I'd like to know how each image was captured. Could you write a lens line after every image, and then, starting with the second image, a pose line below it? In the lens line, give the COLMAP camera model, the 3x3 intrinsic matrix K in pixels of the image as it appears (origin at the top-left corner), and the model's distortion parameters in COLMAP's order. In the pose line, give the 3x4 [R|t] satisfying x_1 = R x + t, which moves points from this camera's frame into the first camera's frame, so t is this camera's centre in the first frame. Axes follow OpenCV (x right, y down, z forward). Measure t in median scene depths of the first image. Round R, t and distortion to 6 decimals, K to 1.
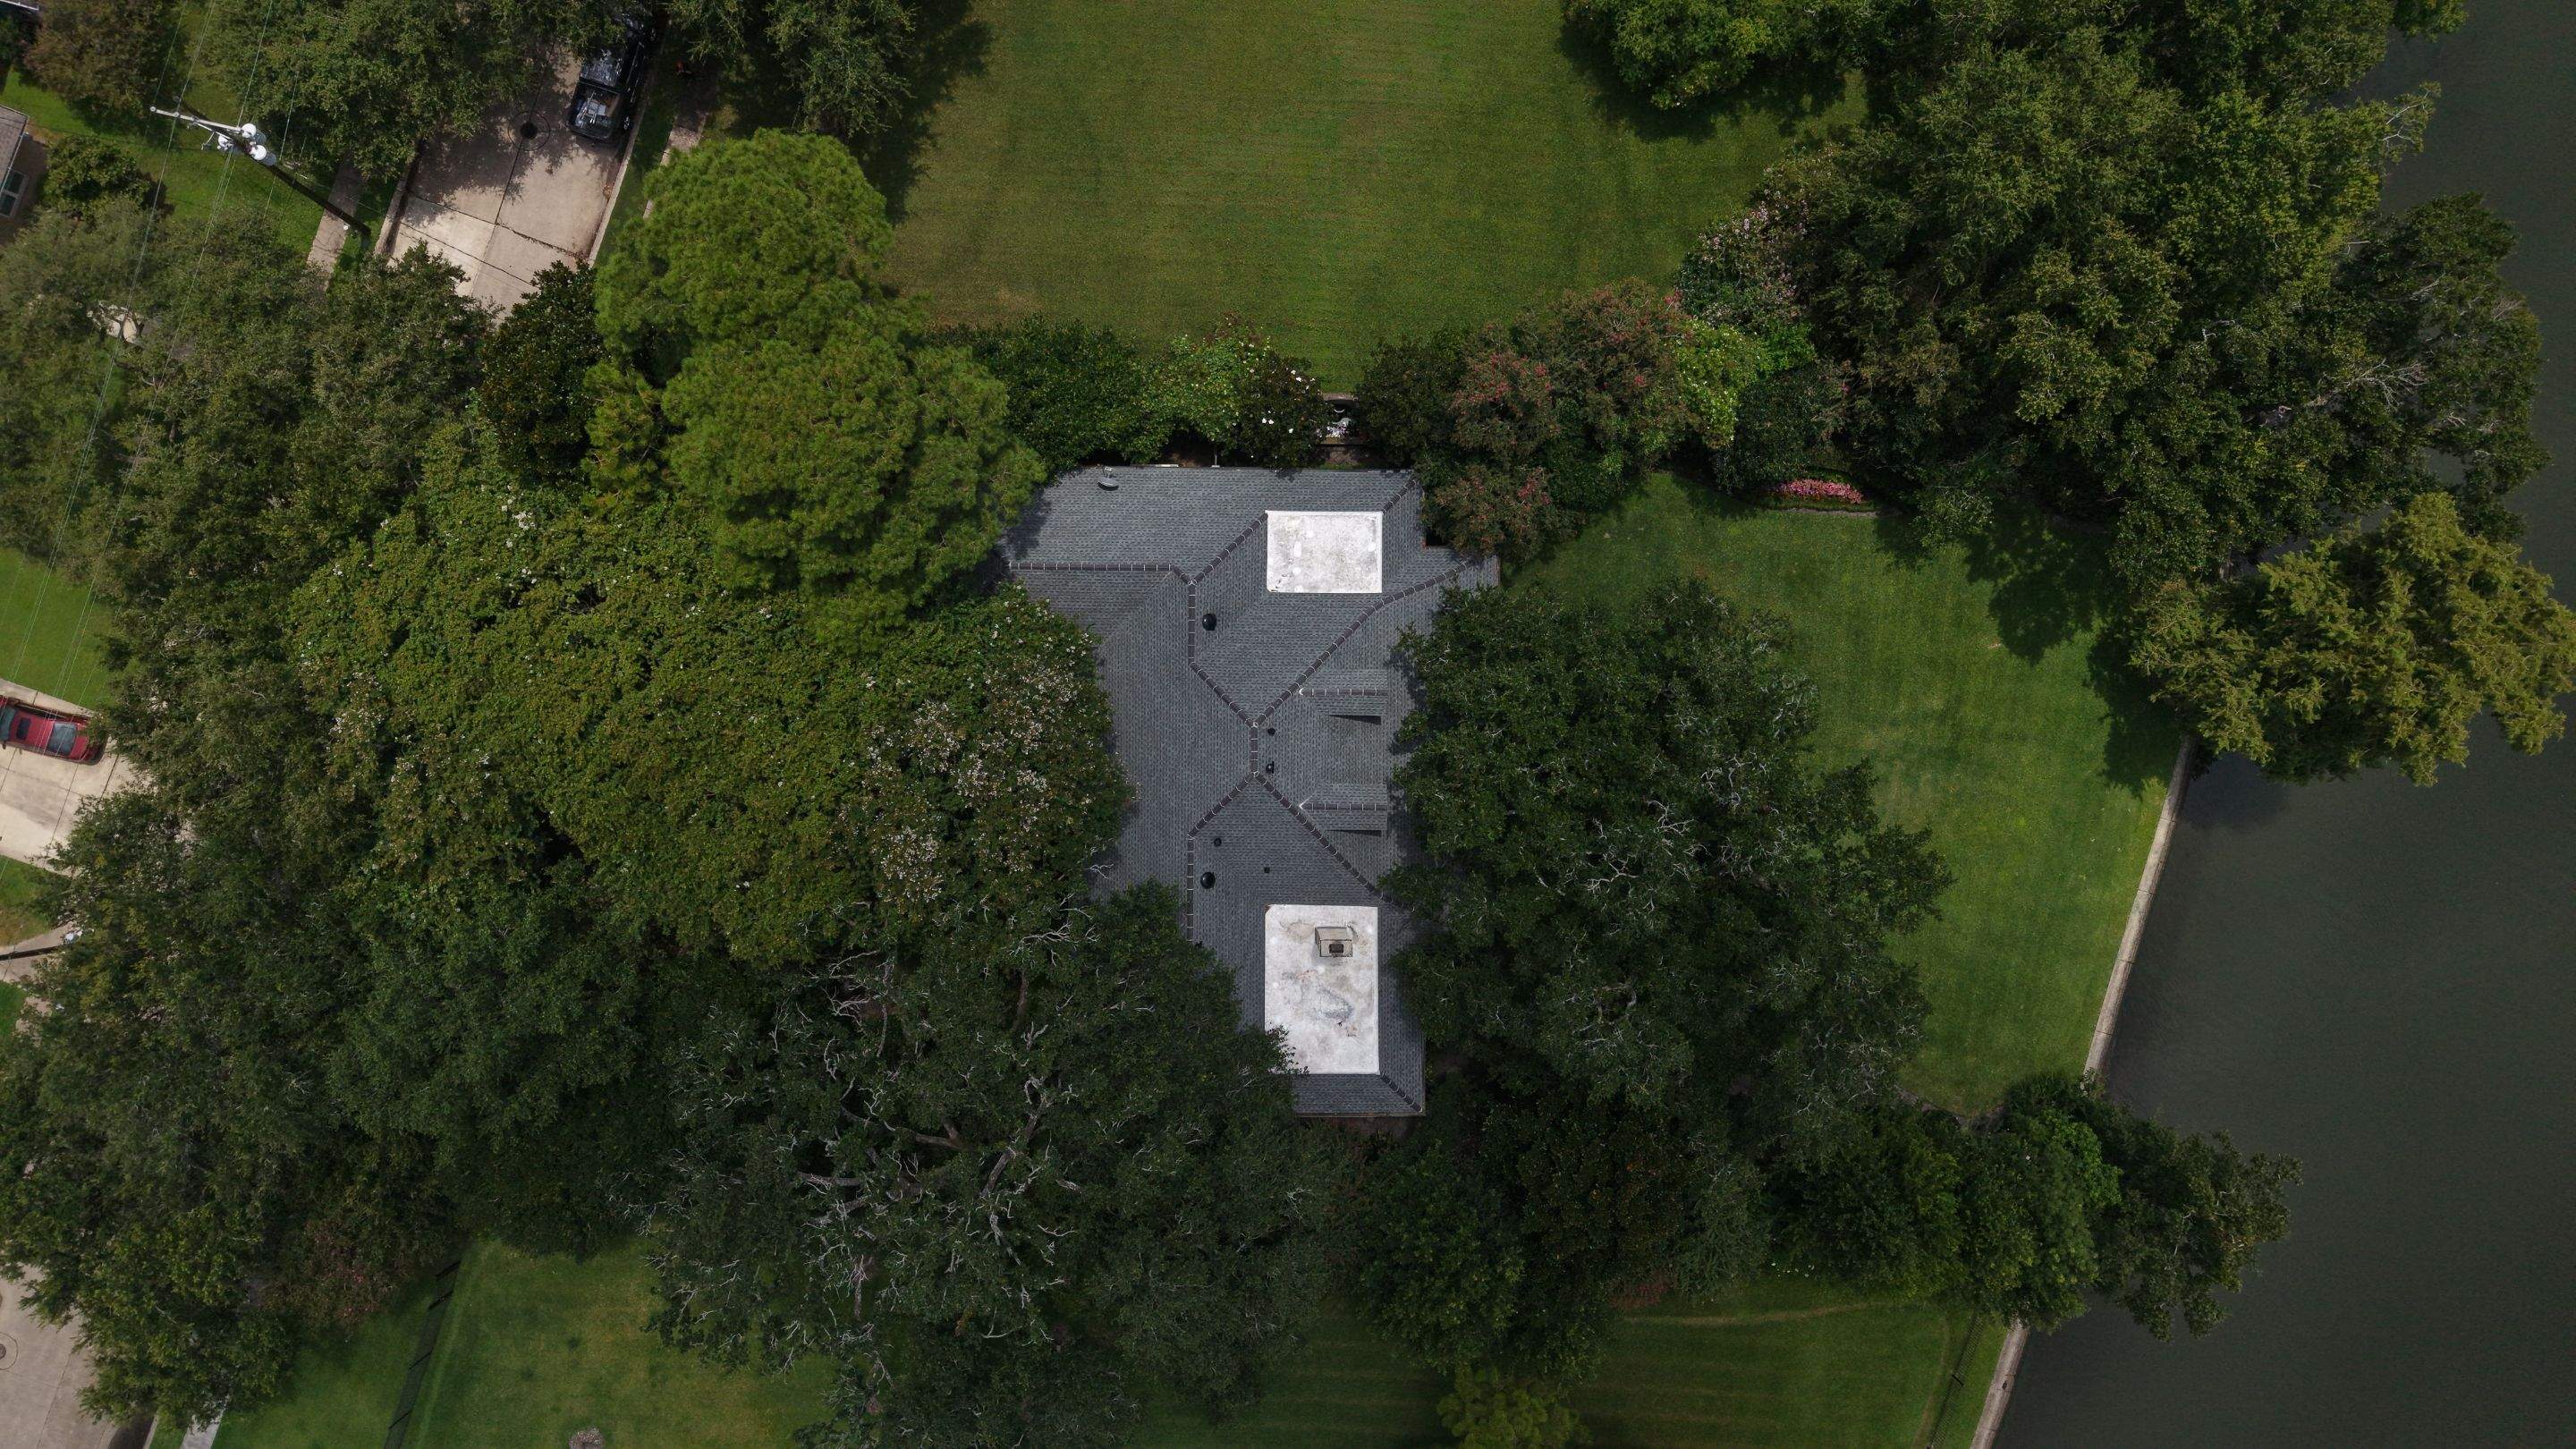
lens RADIAL K [[1668.6, 0, 1288.0], [0, 1668.6, 724.5], [0, 0, 1]] dist [0.087367, -0.030386]
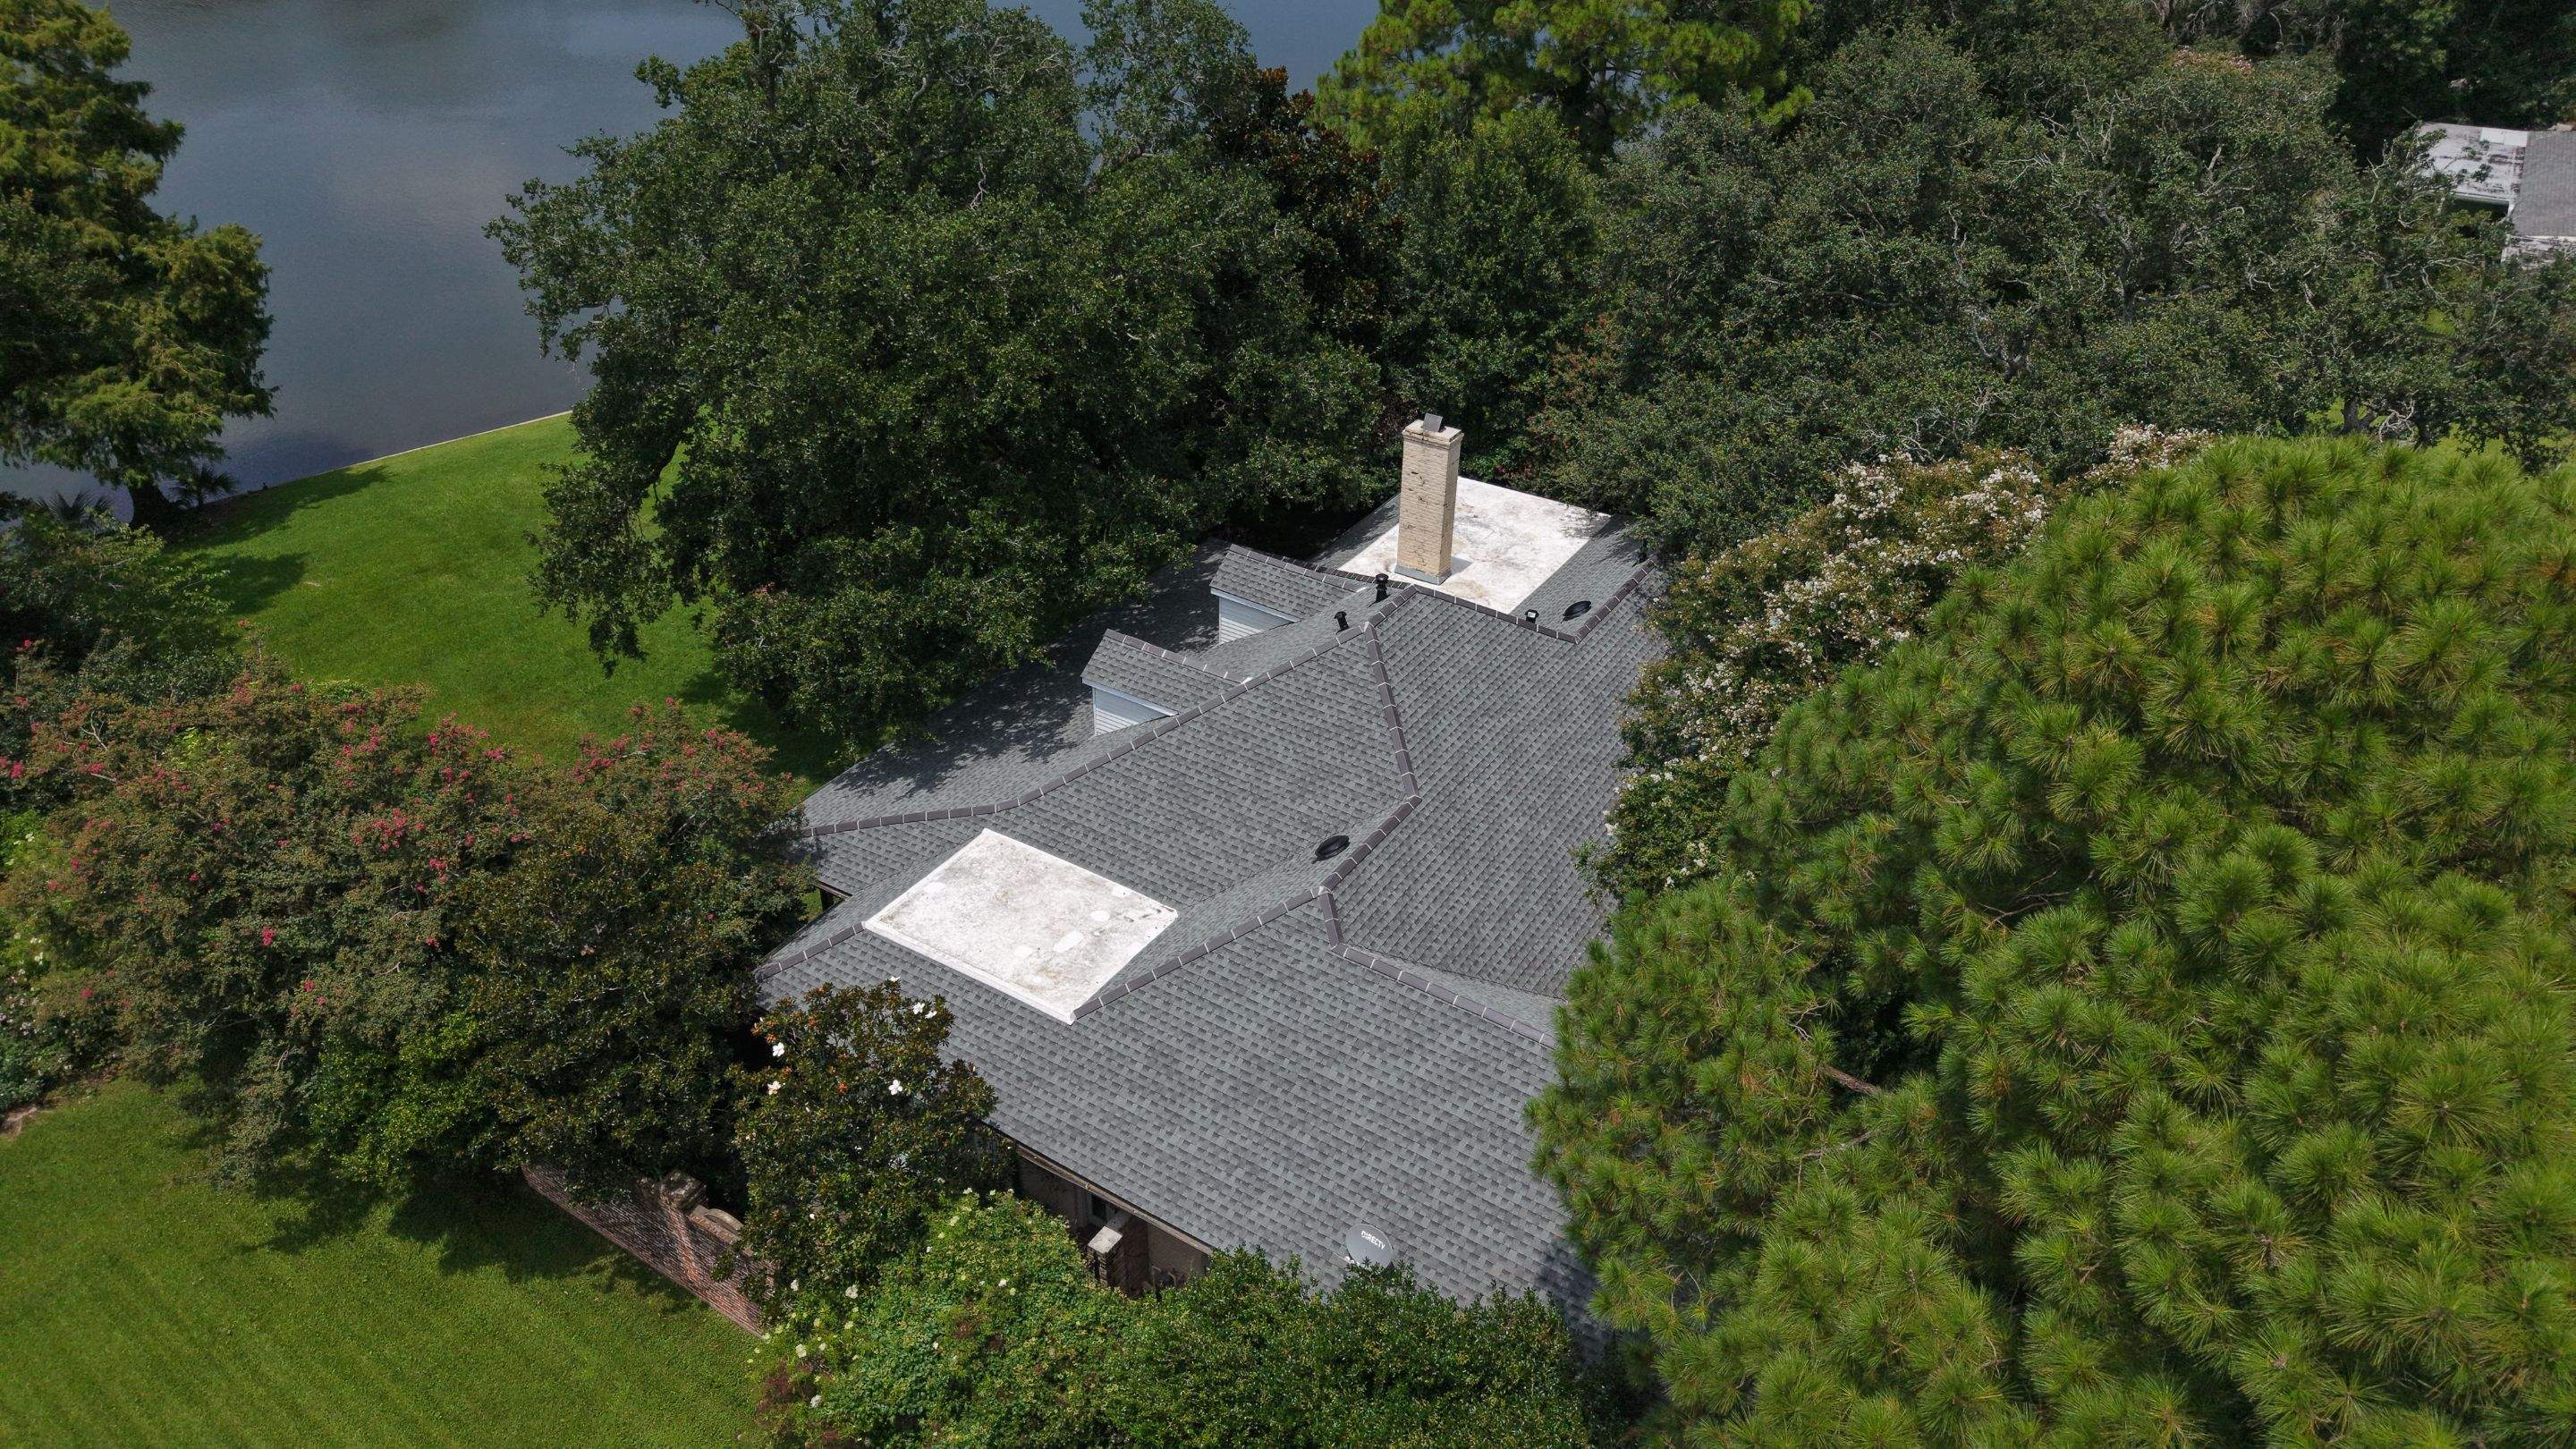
lens RADIAL K [[1711.9, 0, 1288.0], [0, 1711.9, 724.5], [0, 0, 1]] dist [0.031681, -0.033759]
pose [[-0.846287, -0.324539, 0.422459, -0.217788], [0.531185, -0.453794, 0.715481, -0.377191], [-0.040492, 0.829907, 0.556430, 0.722695]]
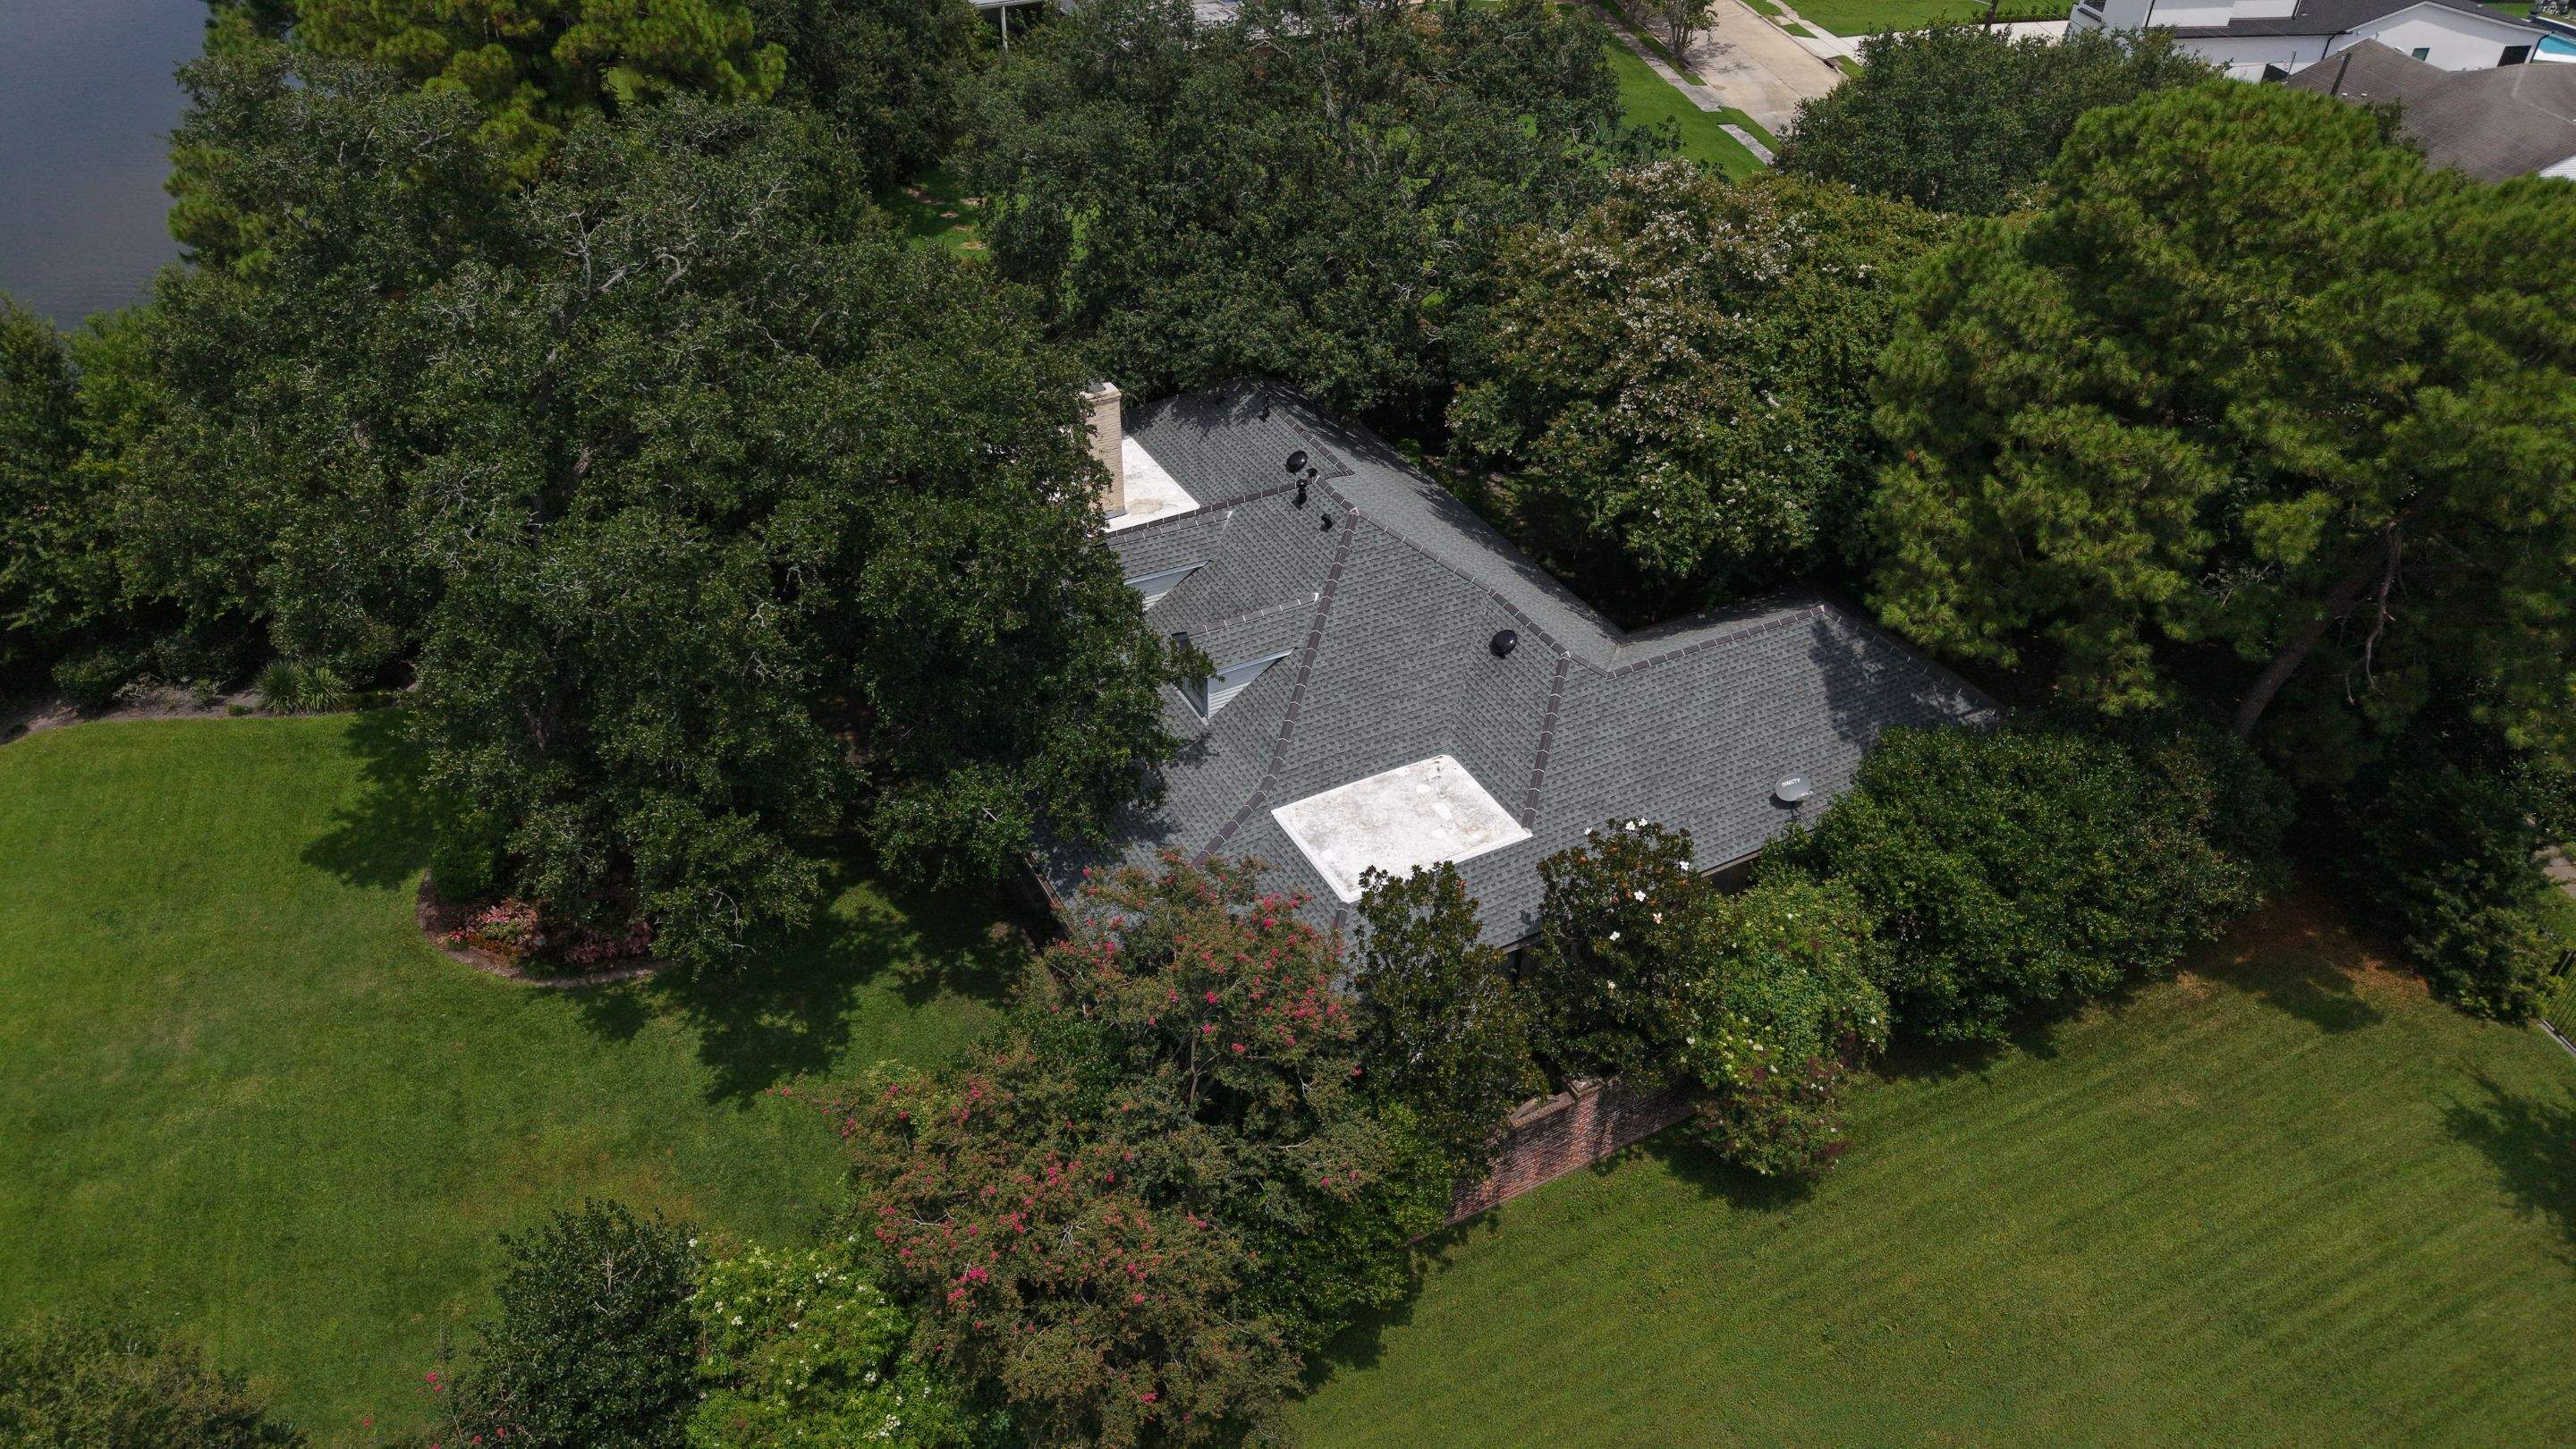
lens RADIAL K [[1760.3, 0, 1288.0], [0, 1760.3, 724.5], [0, 0, 1]] dist [0.058354, 0.000046]
pose [[-0.875562, 0.251287, -0.412608, 0.290269], [-0.481410, -0.525319, 0.701630, -0.485067], [-0.040441, 0.812954, 0.580922, 0.659861]]
